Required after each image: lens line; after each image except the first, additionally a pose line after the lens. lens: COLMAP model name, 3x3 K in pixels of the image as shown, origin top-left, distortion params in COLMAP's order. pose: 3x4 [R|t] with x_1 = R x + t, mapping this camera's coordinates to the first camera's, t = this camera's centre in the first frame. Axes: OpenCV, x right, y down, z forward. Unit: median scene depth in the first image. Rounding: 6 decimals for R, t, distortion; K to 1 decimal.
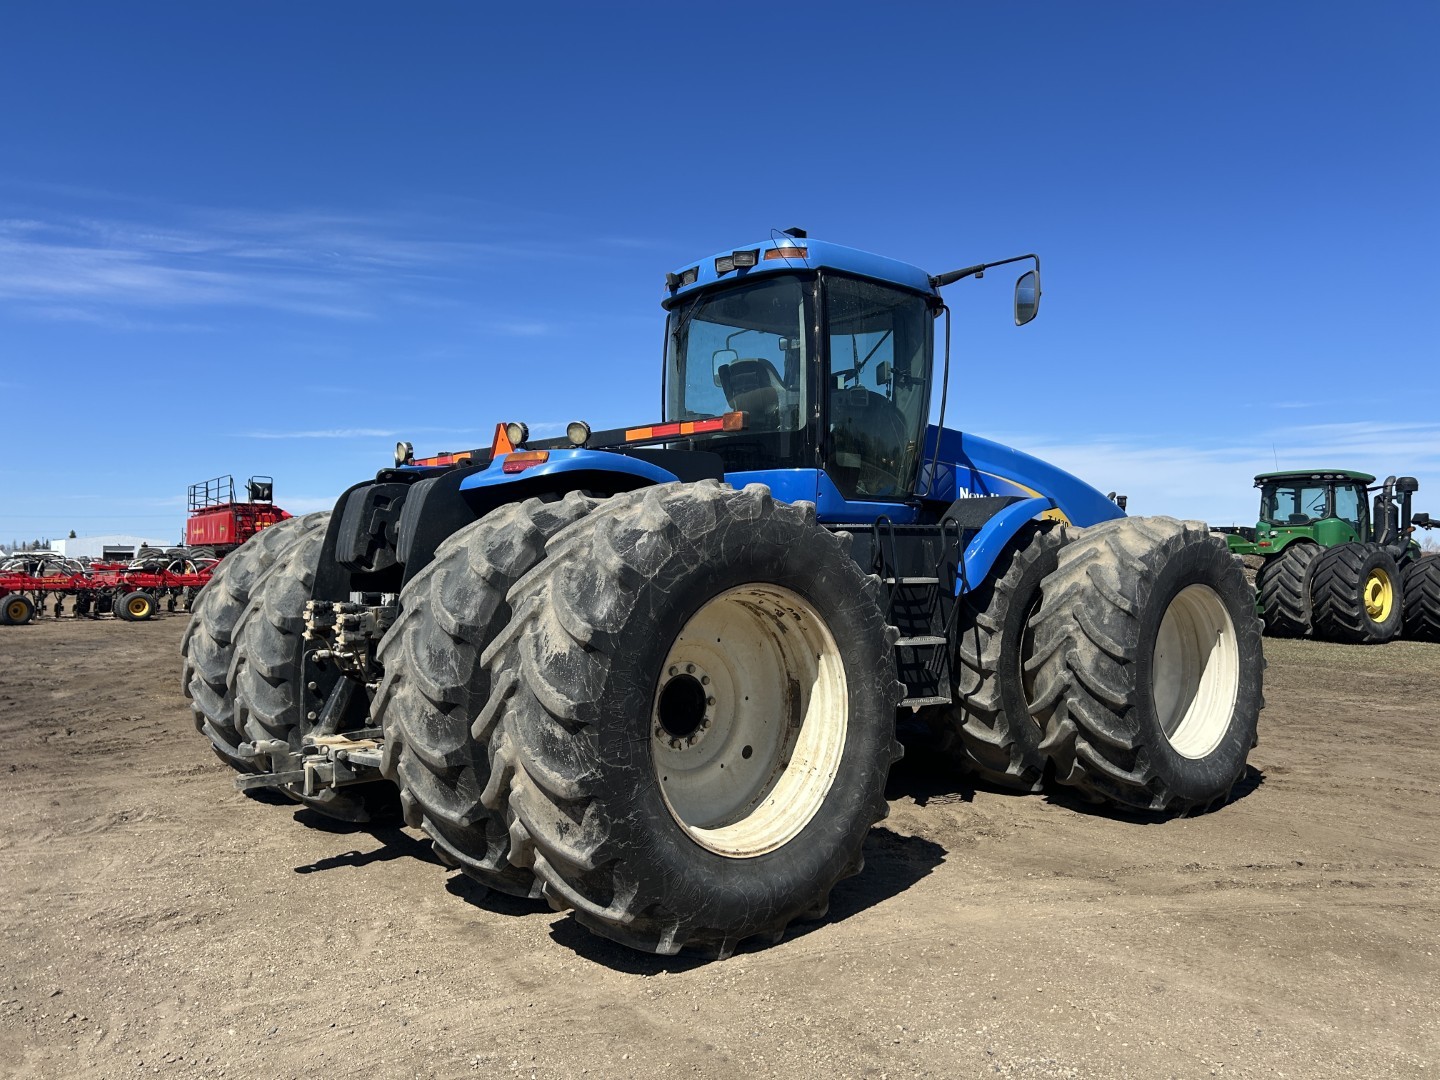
lens RADIAL K [[1063.9, 0, 722.5], [0, 1063.9, 520.7], [0, 0, 1]] dist [0.118592, -0.207773]
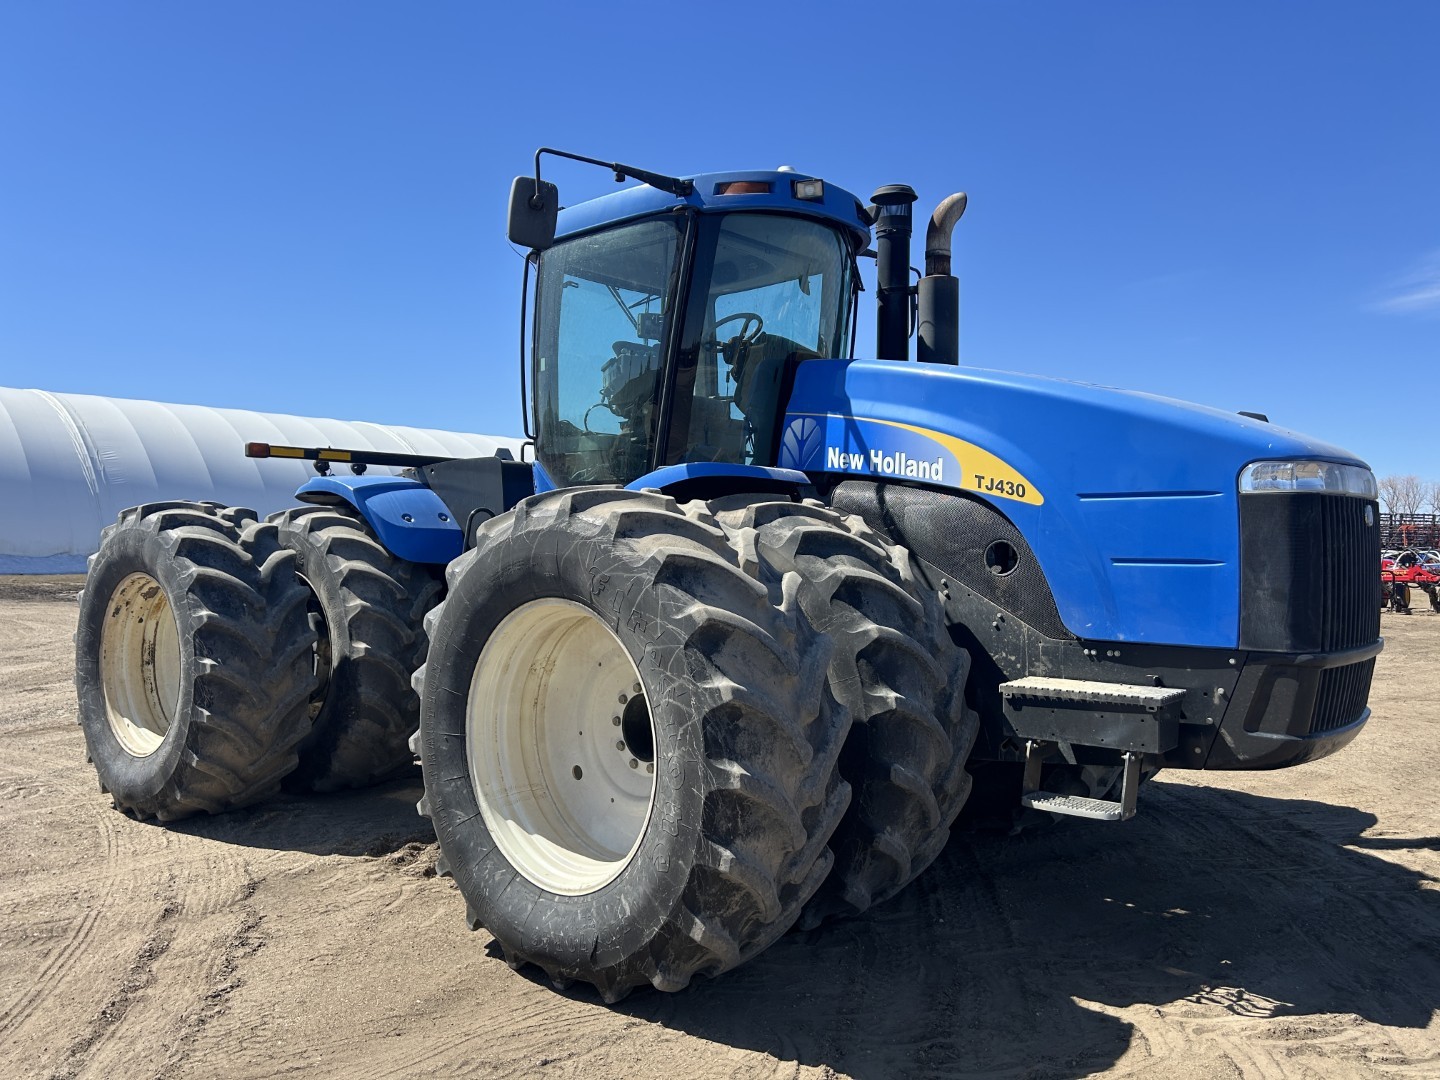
lens RADIAL K [[1064.2, 0, 719.5], [0, 1064.2, 506.5], [0, 0, 1]] dist [0.063942, -0.078363]
pose [[0.145826, -0.041989, -0.988419, 1.466777], [0.037212, 0.998625, -0.036933, 0.046403], [0.988610, -0.031396, 0.147188, 1.415422]]
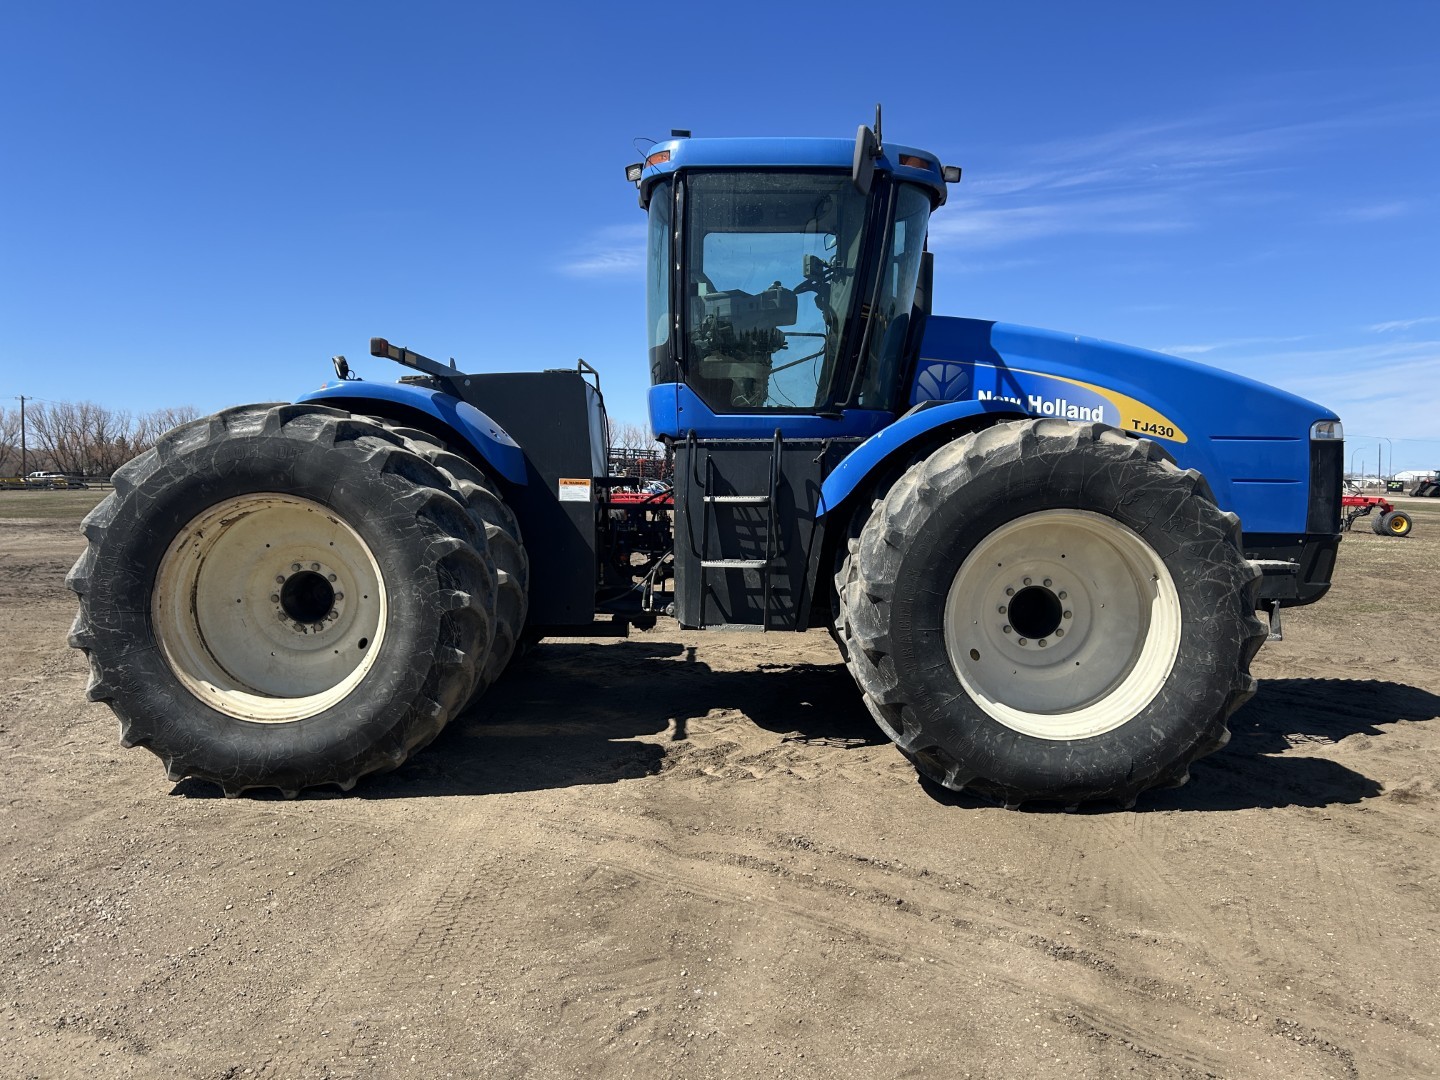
lens RADIAL K [[1063.9, 0, 722.5], [0, 1063.9, 520.7], [0, 0, 1]] dist [0.118592, -0.207773]
pose [[0.749021, 0.029152, -0.661905, 1.061490], [0.018649, 0.997708, 0.065045, 0.019956], [0.662284, -0.061063, 0.746760, 0.410755]]
